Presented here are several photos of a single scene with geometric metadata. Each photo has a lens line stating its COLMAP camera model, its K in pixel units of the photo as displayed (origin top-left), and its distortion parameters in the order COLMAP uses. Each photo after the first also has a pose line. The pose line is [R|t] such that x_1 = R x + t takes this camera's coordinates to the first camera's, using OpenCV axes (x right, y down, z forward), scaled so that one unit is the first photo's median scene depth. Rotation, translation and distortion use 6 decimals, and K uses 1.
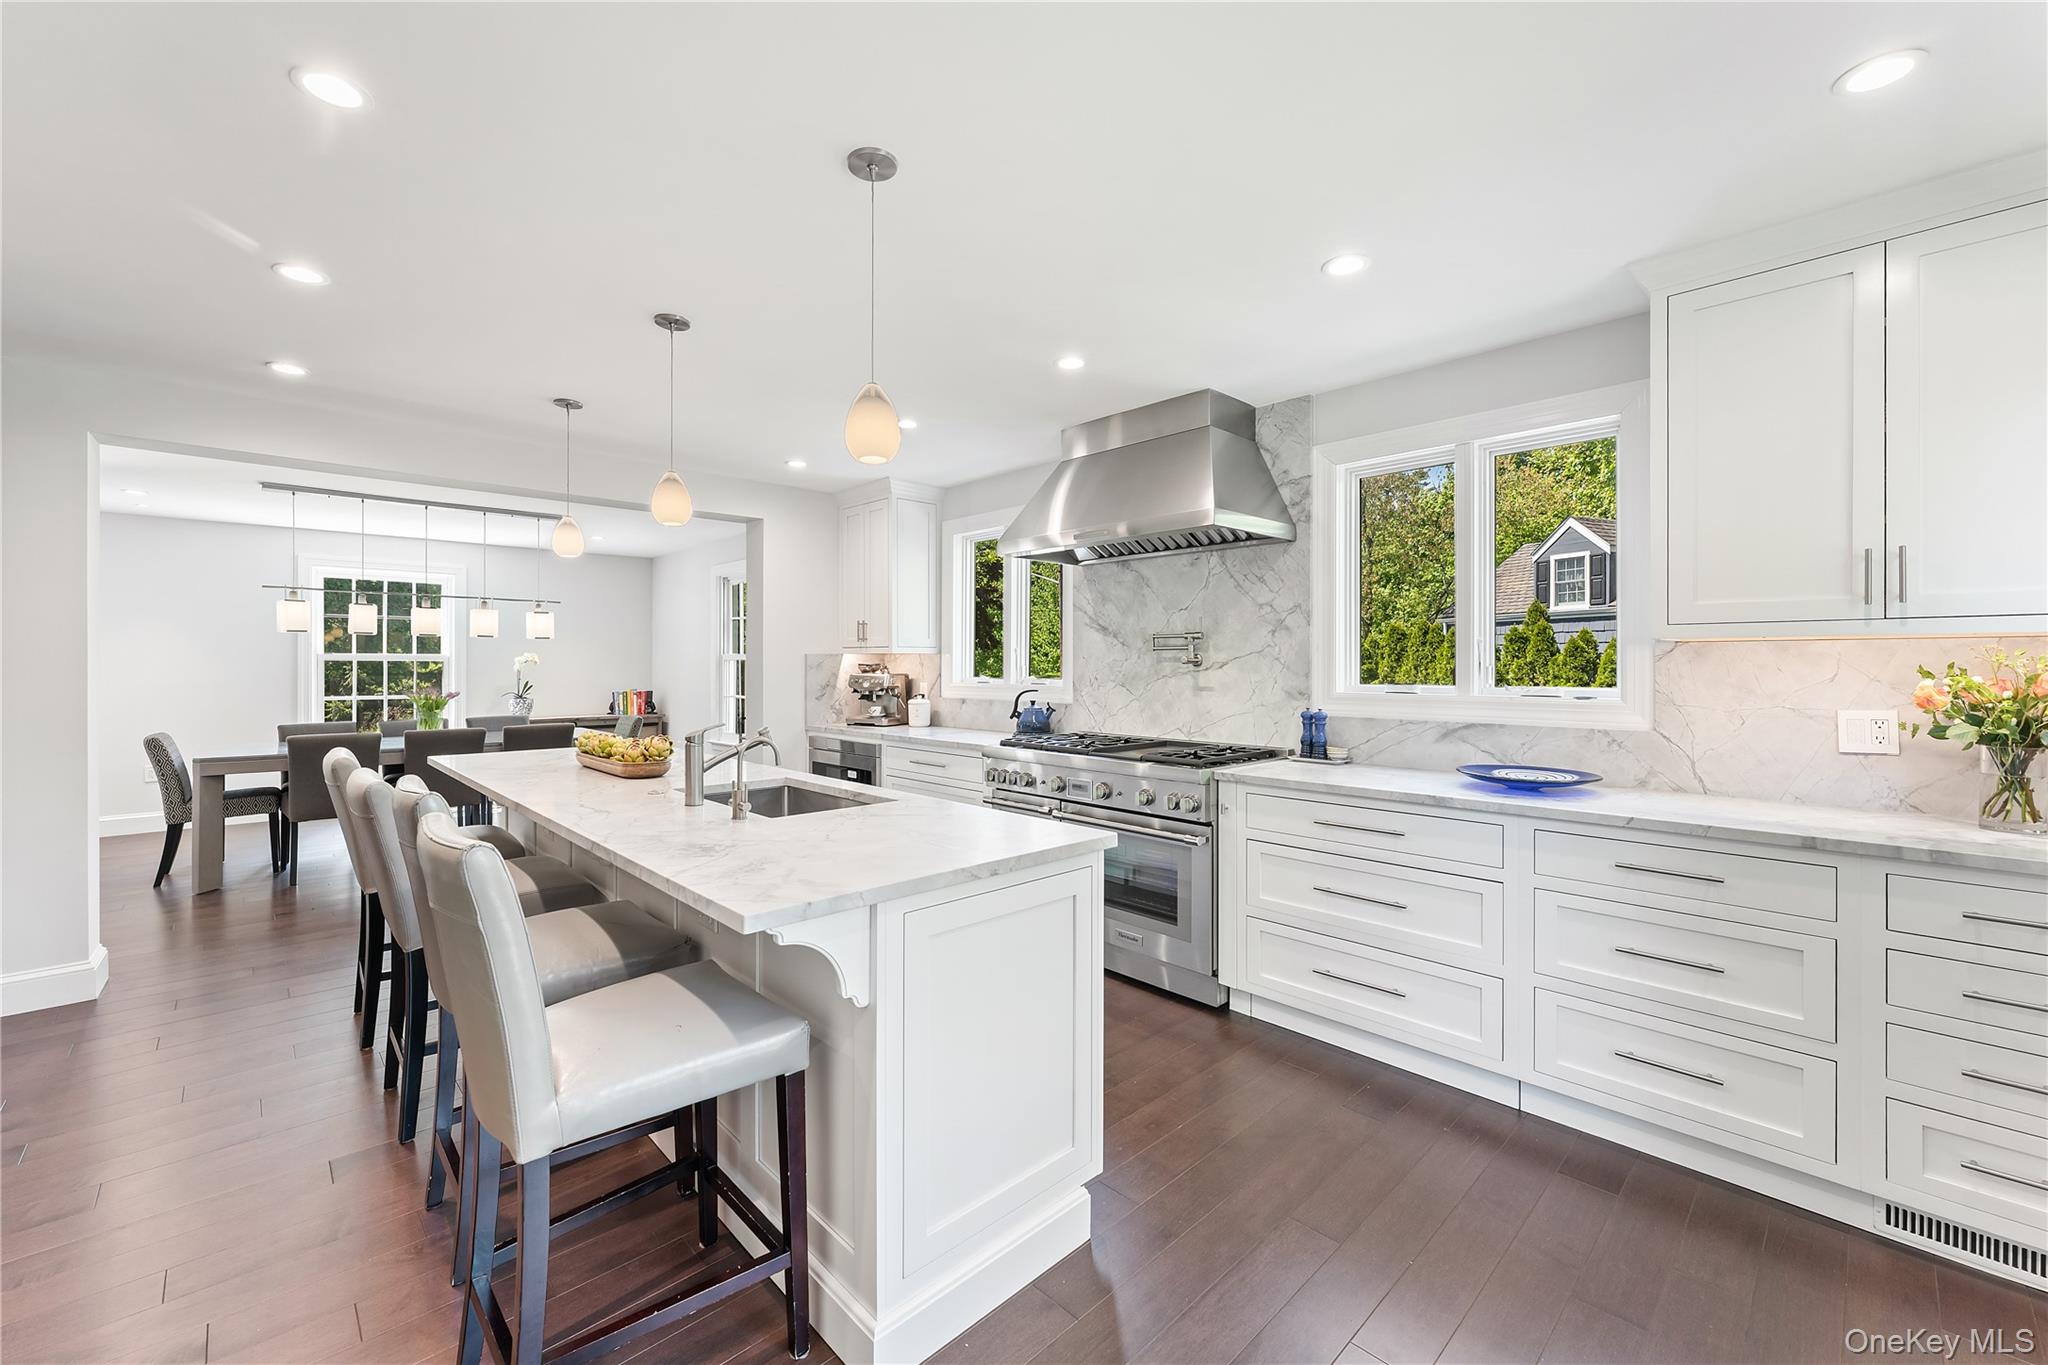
lens RADIAL K [[820.2, 0, 1003.5], [0, 820.2, 691.4], [0, 0, 1]] dist [0.000226, -0.000077]
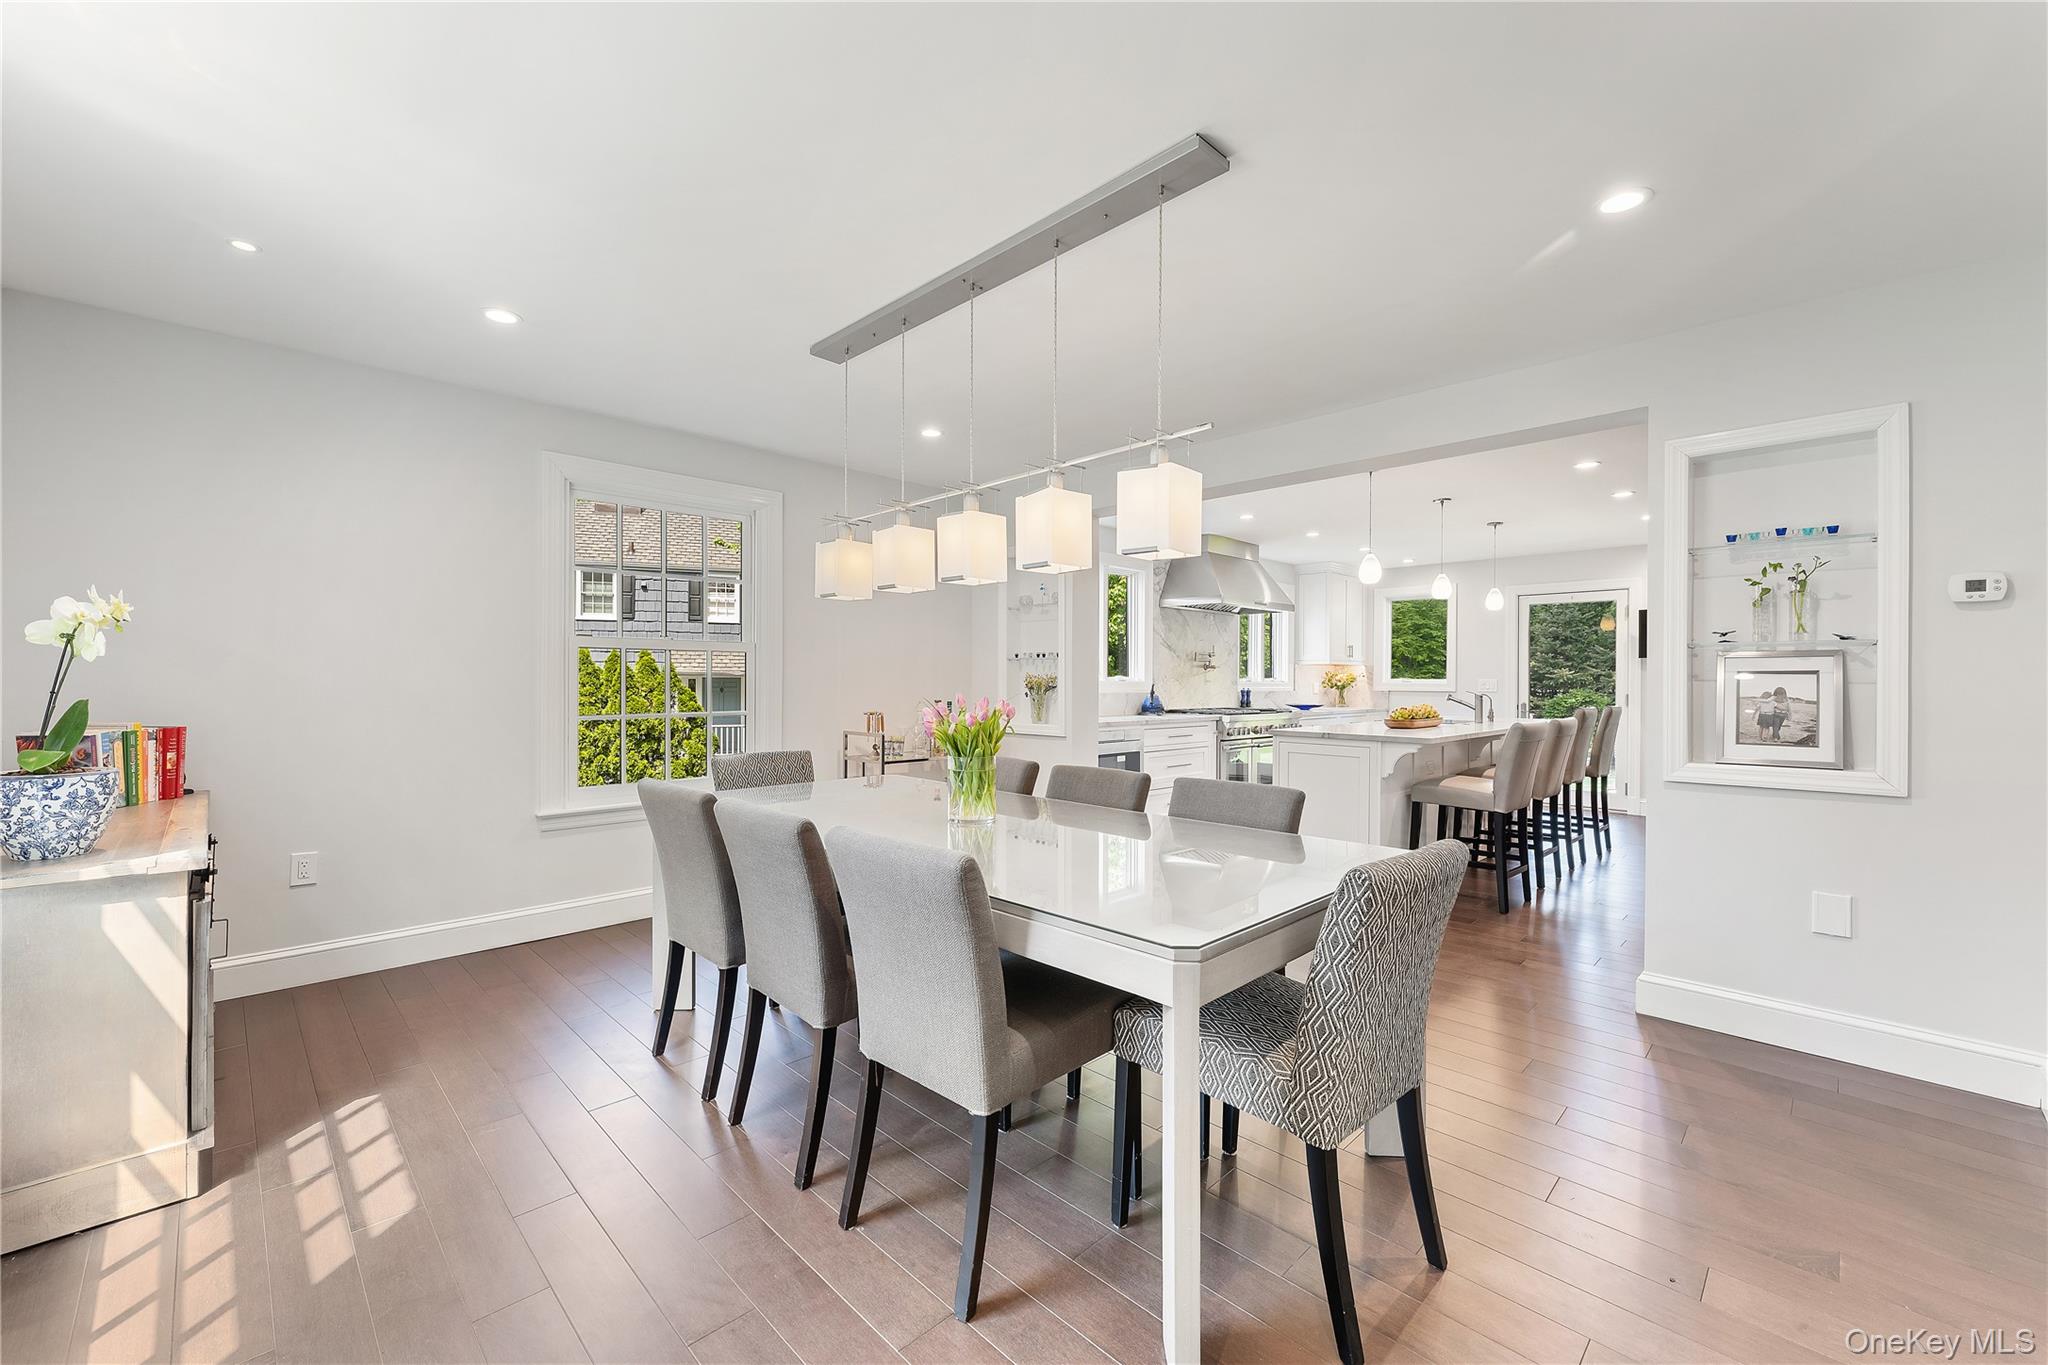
lens RADIAL K [[820.2, 0, 1019.1], [0, 820.2, 676.7], [0, 0, 1]] dist [0.000226, -0.000077]
pose [[-0.021330, -0.004524, 0.999762, -1.670955], [0.022084, 0.999744, 0.004995, -0.032986], [-0.999529, 0.022185, -0.021225, 1.443832]]
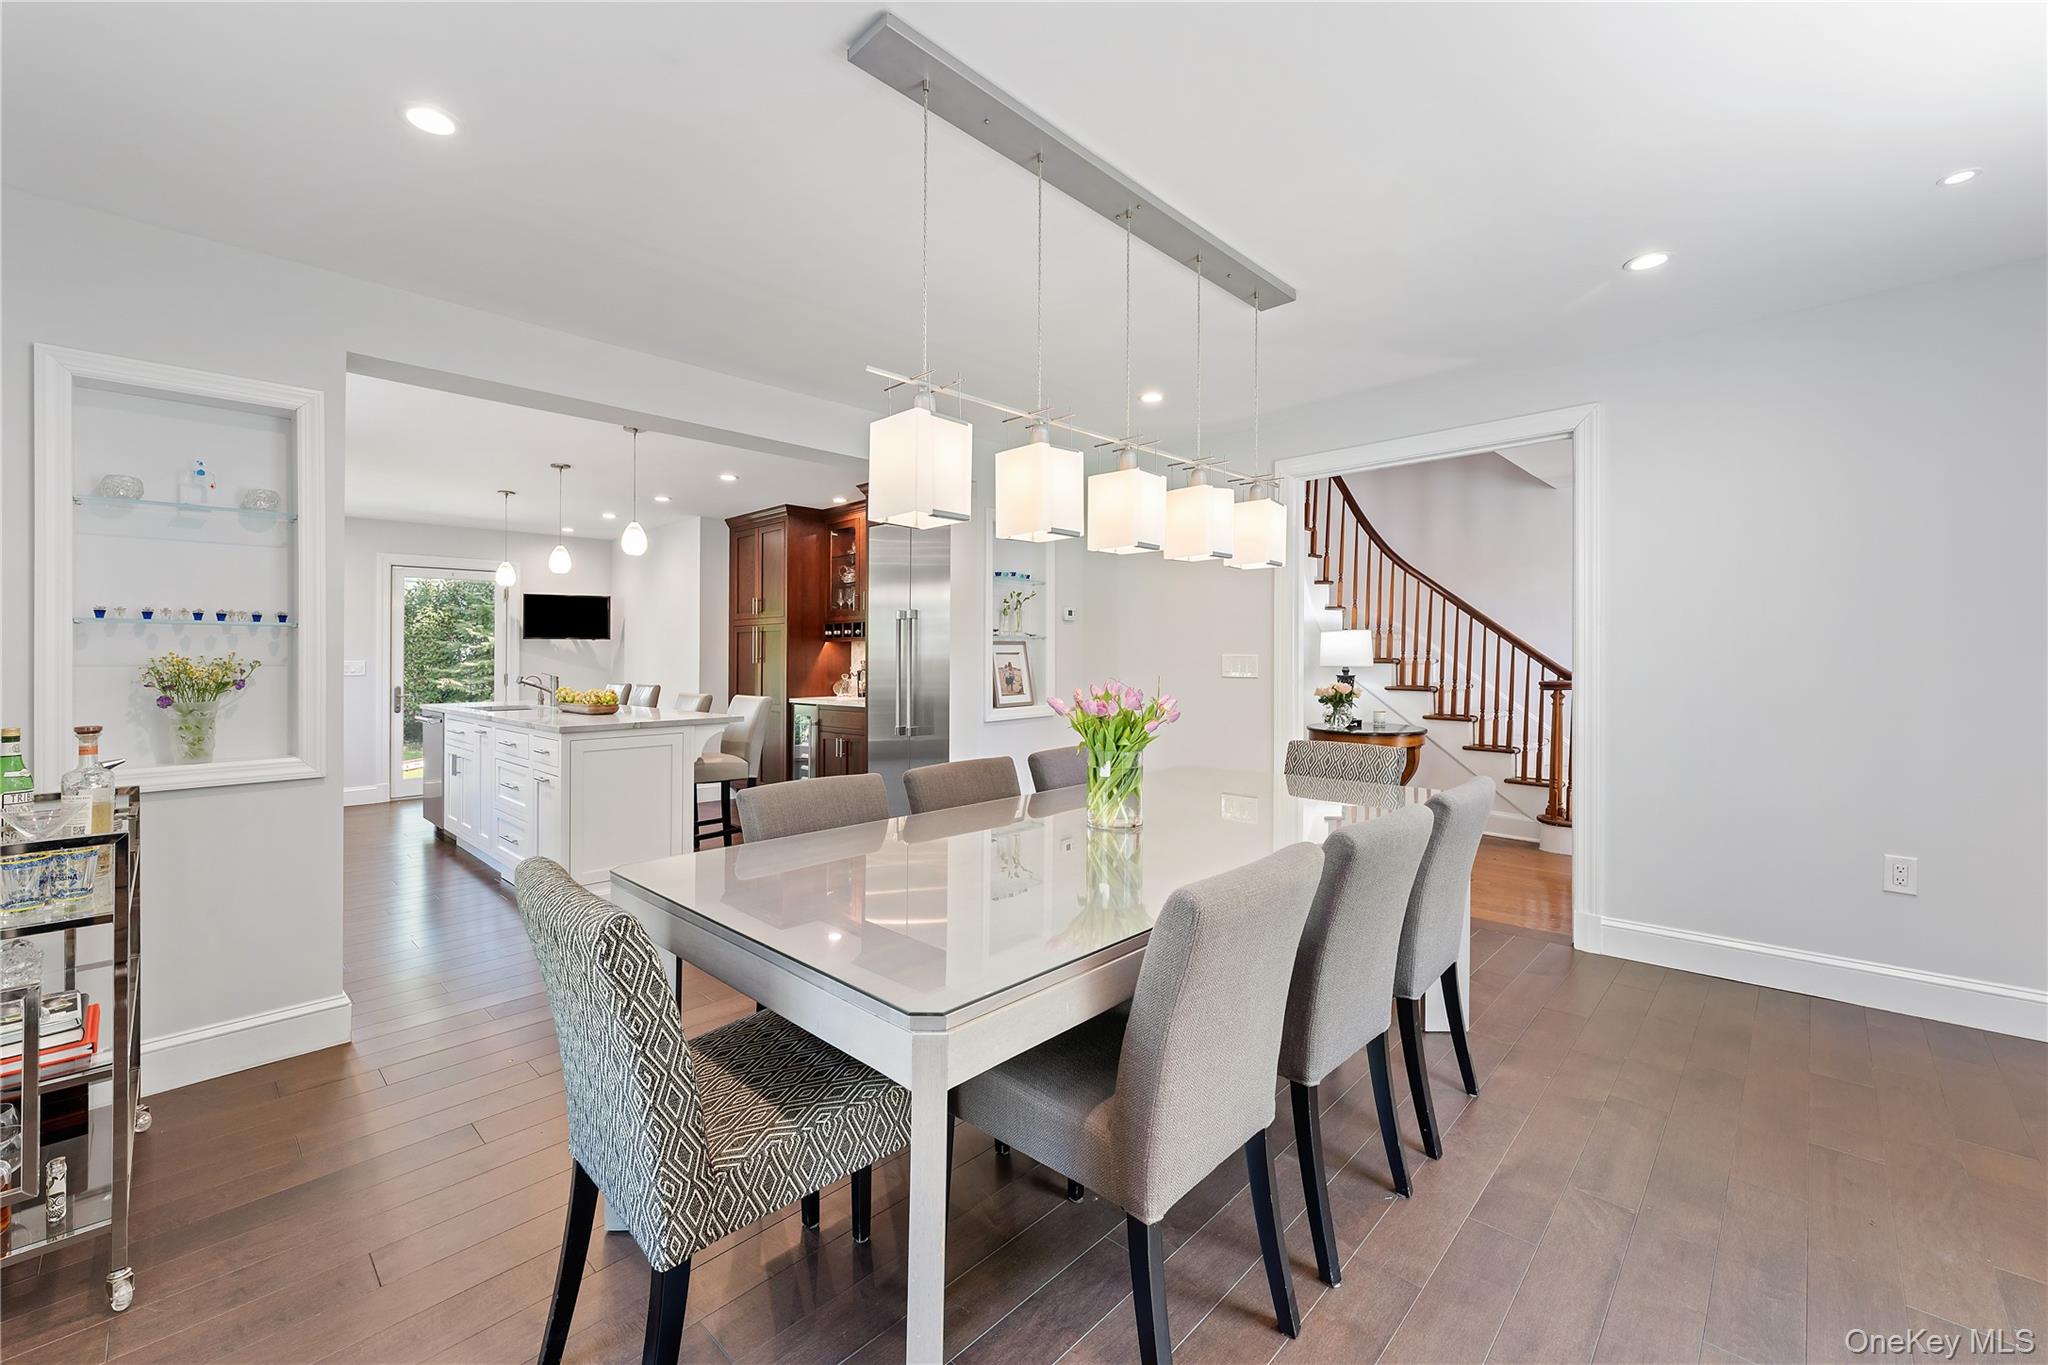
lens RADIAL K [[820.2, 0, 1014.8], [0, 820.2, 641.2], [0, 0, 1]] dist [0.000226, -0.000077]
pose [[-0.999071, -0.002020, -0.043055, -0.931475], [-0.002383, 0.999962, 0.008383, -0.047998], [0.043036, 0.008477, -0.999038, 2.016800]]
